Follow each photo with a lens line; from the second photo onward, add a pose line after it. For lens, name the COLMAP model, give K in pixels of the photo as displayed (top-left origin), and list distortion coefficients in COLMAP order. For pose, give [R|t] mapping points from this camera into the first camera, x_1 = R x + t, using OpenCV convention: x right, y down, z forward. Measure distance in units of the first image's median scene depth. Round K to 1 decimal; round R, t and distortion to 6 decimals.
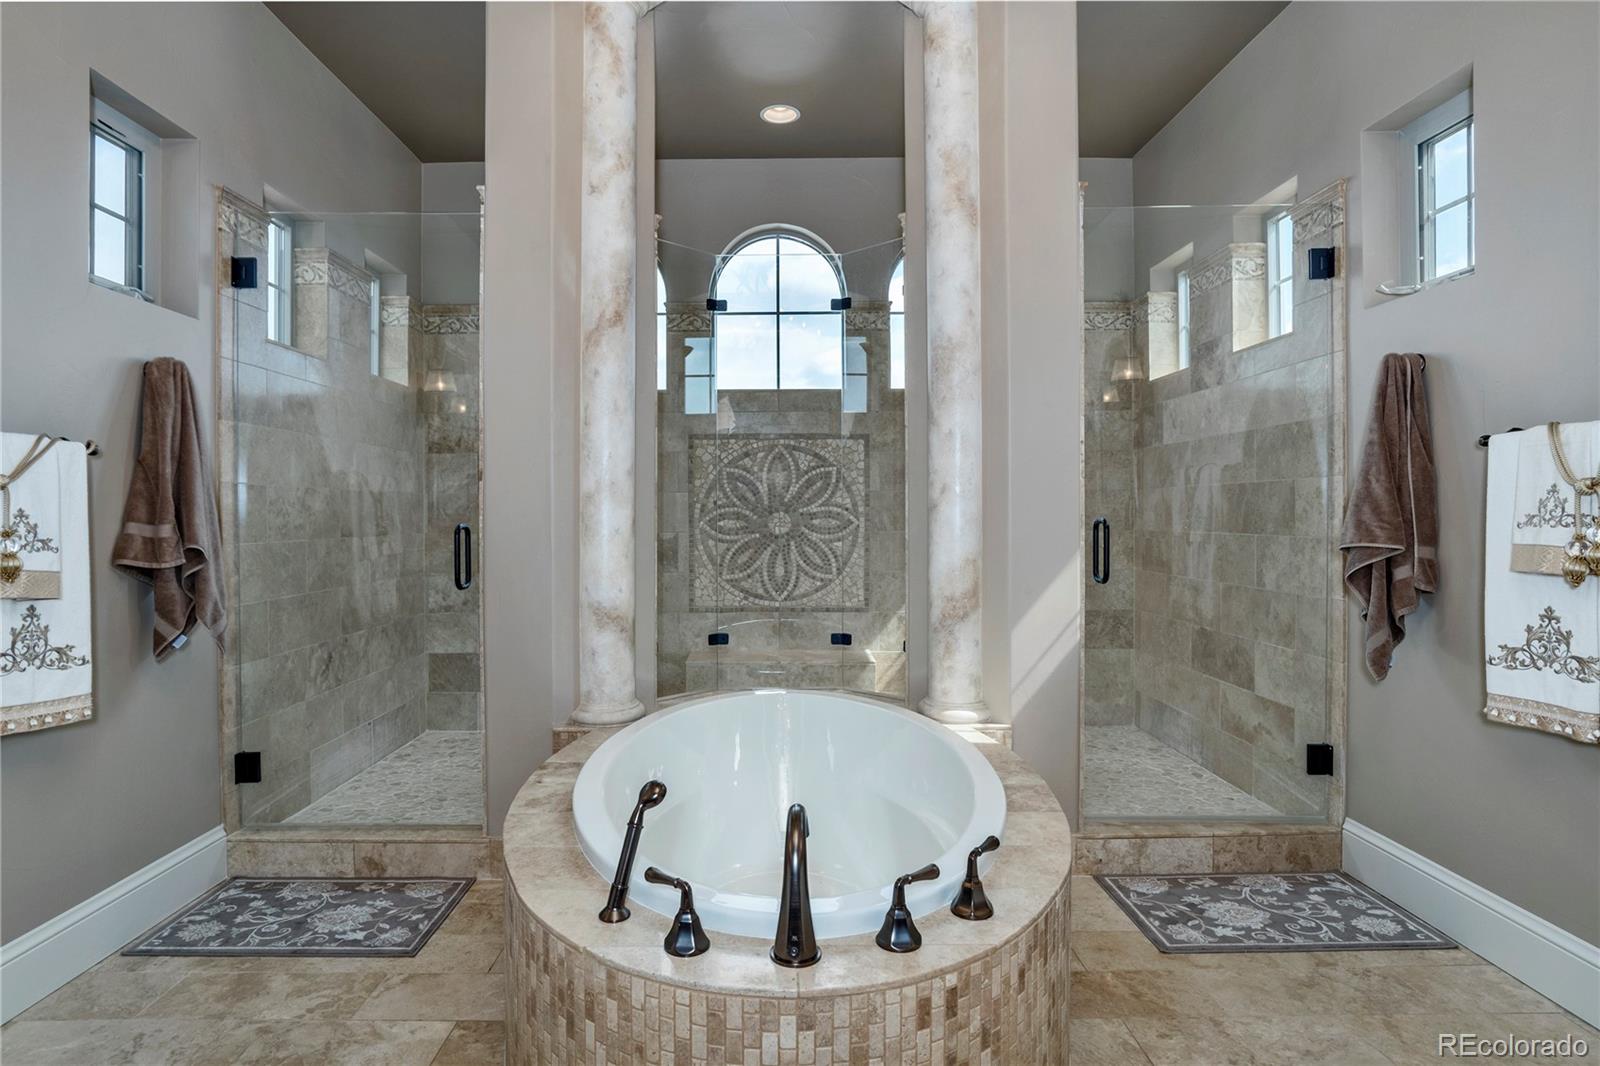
lens RADIAL K [[886.1, 0, 814.0], [0, 886.1, 516.1], [0, 0, 1]] dist [-0.031803, 0.018071]
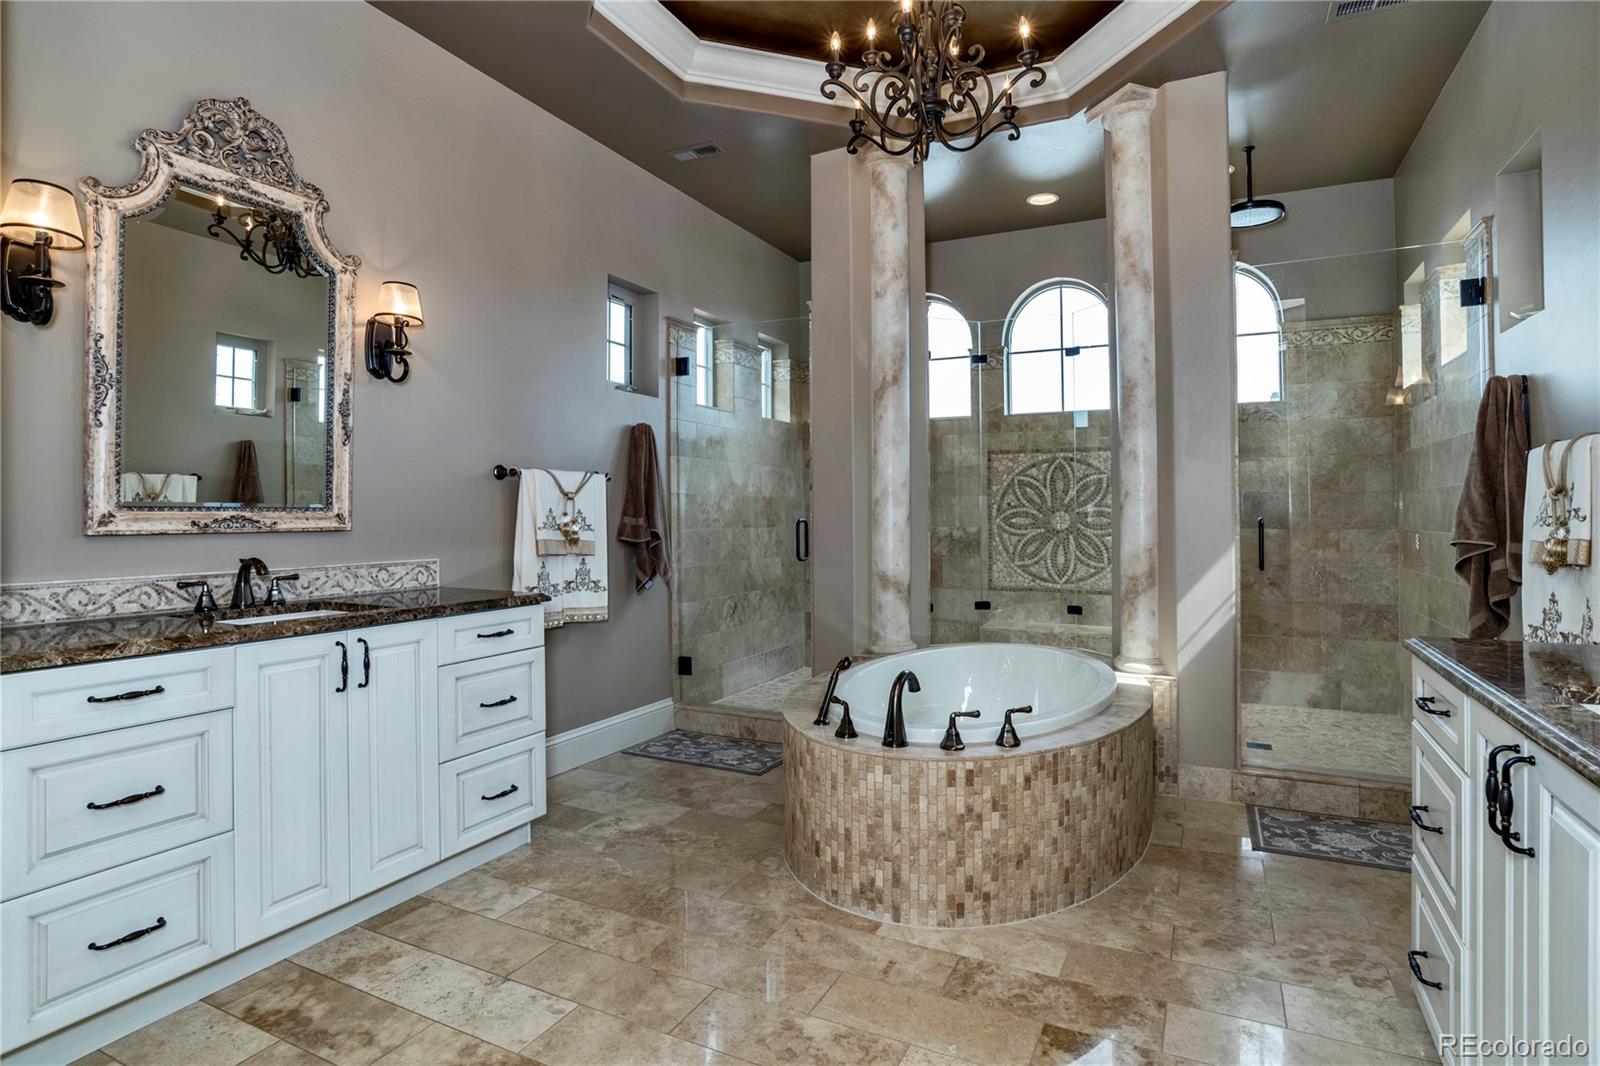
lens RADIAL K [[818.7, 0, 804.3], [0, 818.7, 525.5], [0, 0, 1]] dist [-0.032496, 0.013790]
pose [[0.893603, 0.010411, -0.448737, 0.268130], [-0.004231, 0.999882, 0.014773, -0.000720], [0.448838, -0.011303, 0.893542, -0.300951]]
